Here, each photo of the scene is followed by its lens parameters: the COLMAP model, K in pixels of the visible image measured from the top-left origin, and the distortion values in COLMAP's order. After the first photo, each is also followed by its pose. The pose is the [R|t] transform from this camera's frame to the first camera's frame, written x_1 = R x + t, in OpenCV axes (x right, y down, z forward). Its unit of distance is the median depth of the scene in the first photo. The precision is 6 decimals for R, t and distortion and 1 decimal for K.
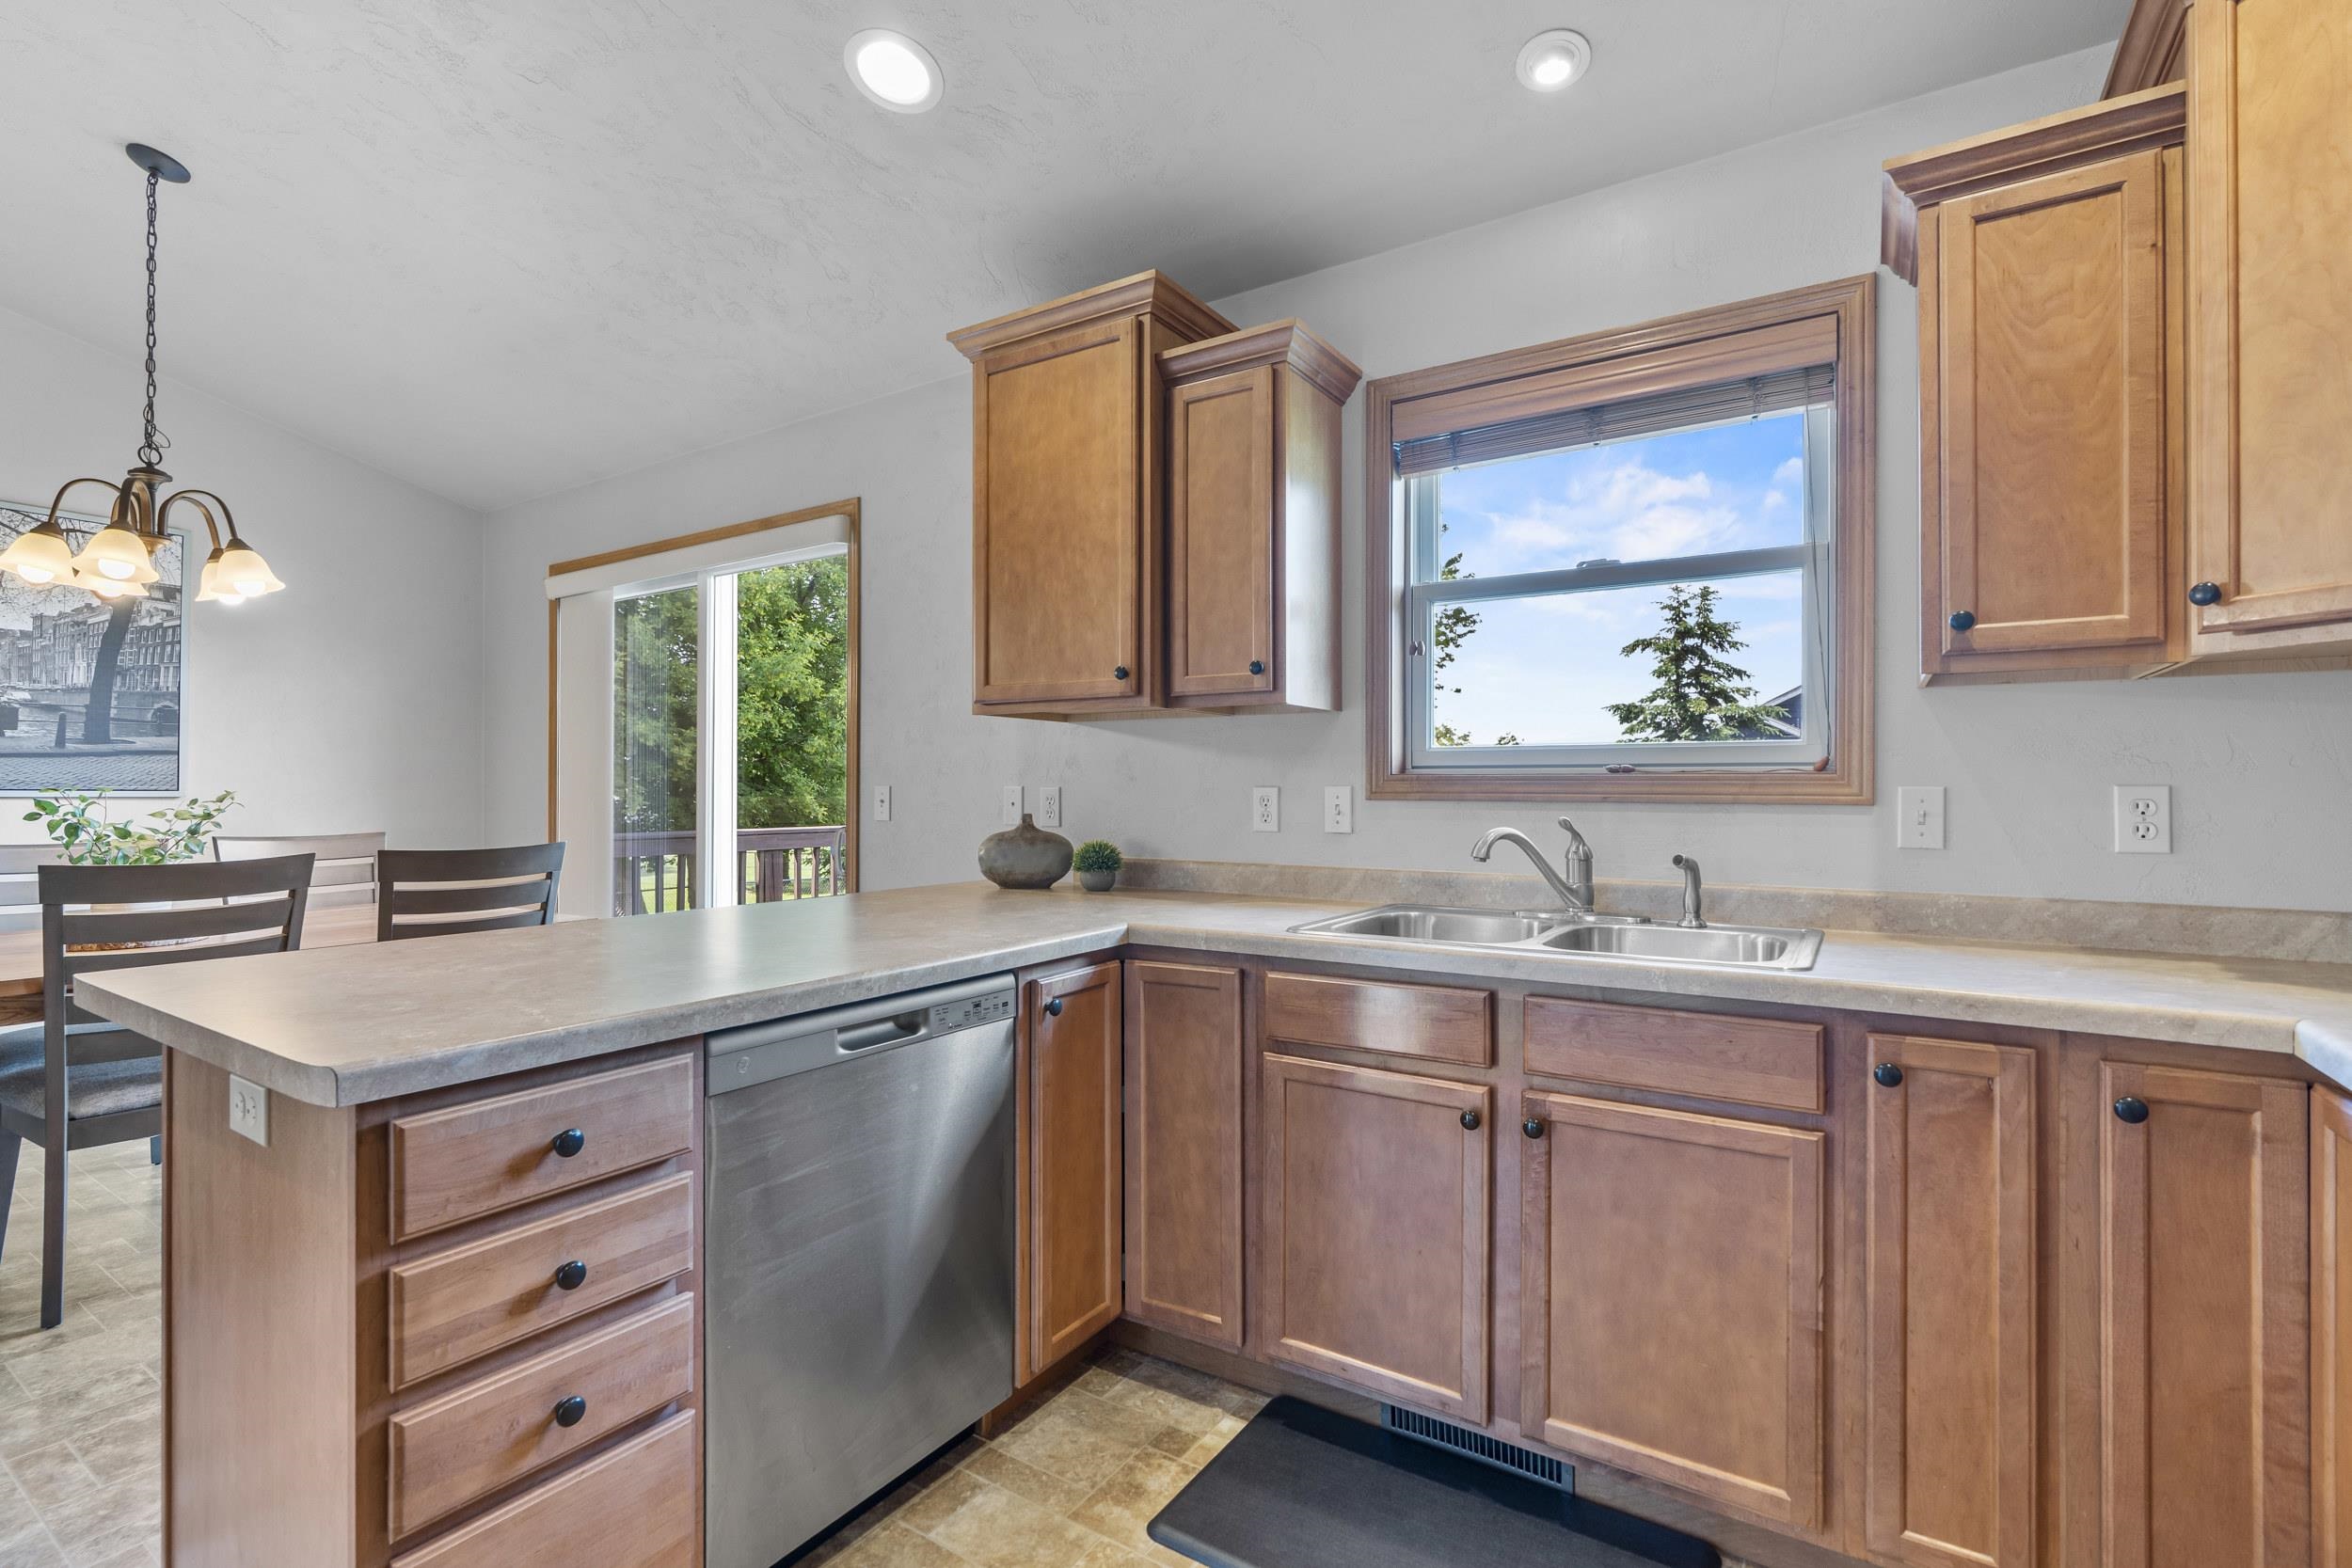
lens RADIAL K [[1068.3, 0, 1150.4], [0, 1068.3, 784.2], [0, 0, 1]] dist [-0.008218, 0.004905]
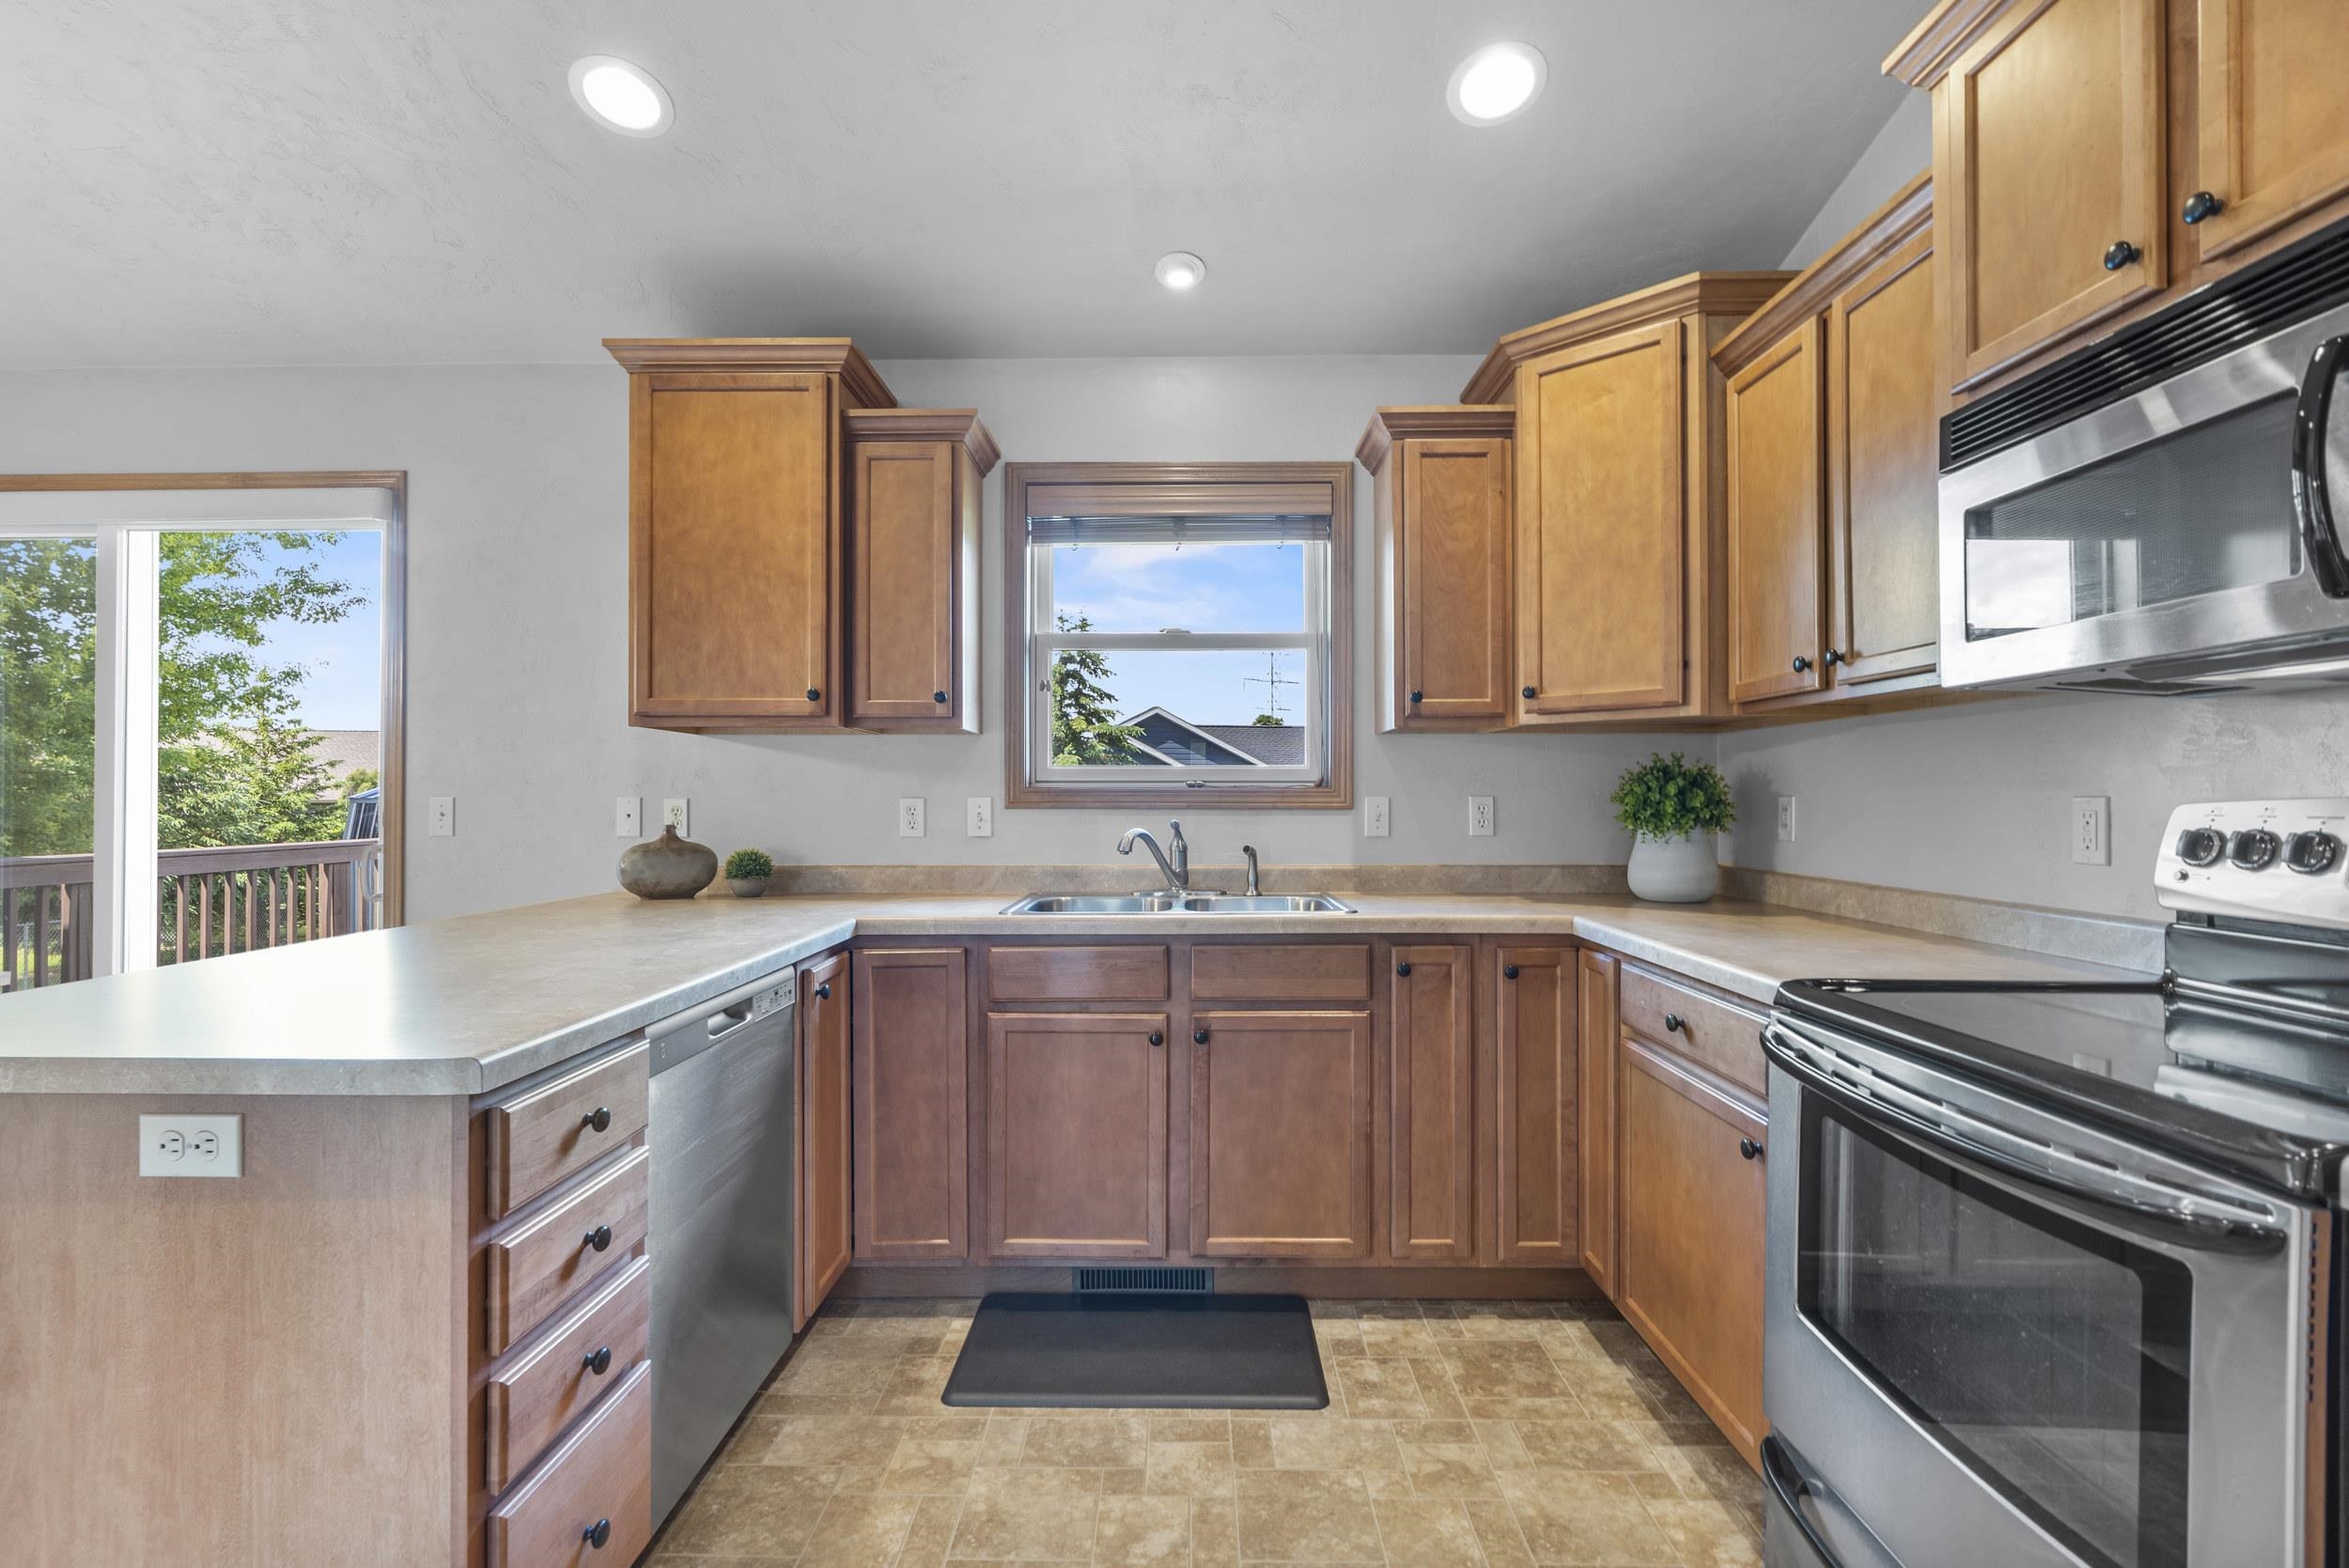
lens RADIAL K [[1067.0, 0, 1175.7], [0, 1067.0, 791.8], [0, 0, 1]] dist [-0.008218, 0.004905]
pose [[0.838110, 0.000907, 0.545501, -0.373418], [0.000047, 0.999998, -0.001735, -0.002444], [-0.545502, 0.001480, 0.838108, -0.149637]]
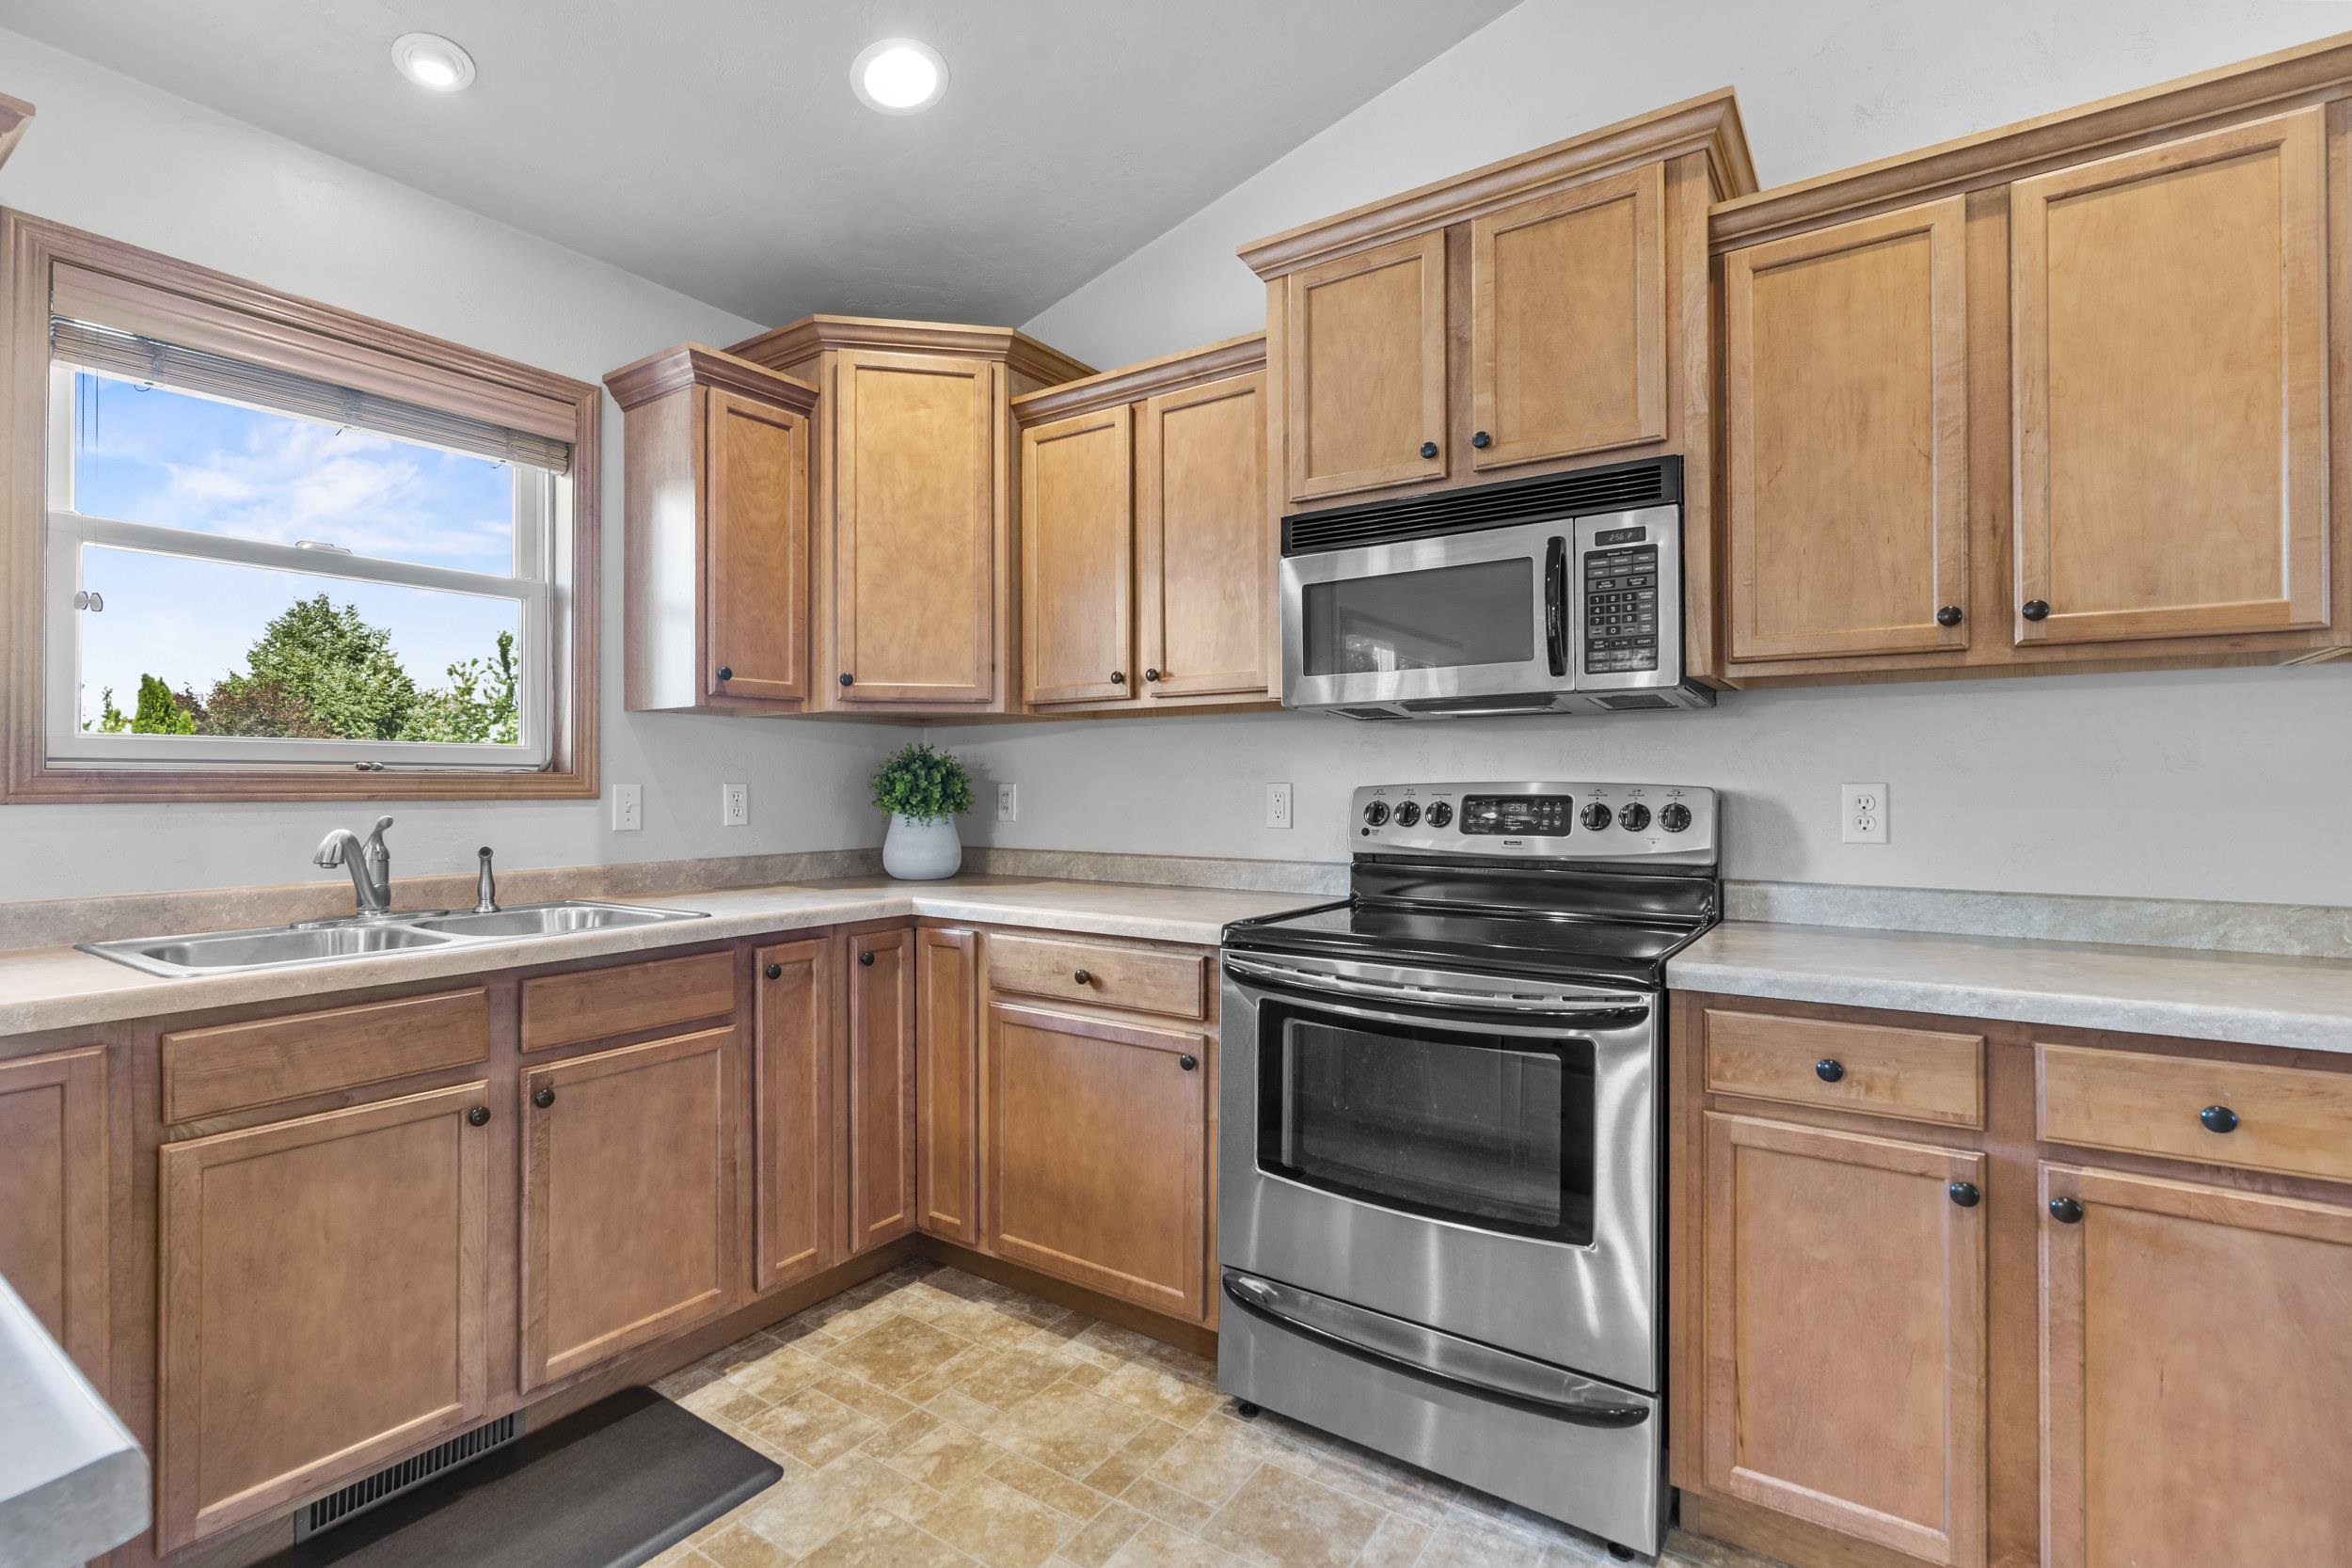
lens RADIAL K [[1068.3, 0, 1138.1], [0, 1068.3, 776.4], [0, 0, 1]] dist [-0.008218, 0.004905]
pose [[0.035581, 0.005470, 0.999352, -0.592738], [-0.000791, 0.999985, -0.005446, -0.000806], [-0.999366, -0.000597, 0.035585, 0.299630]]
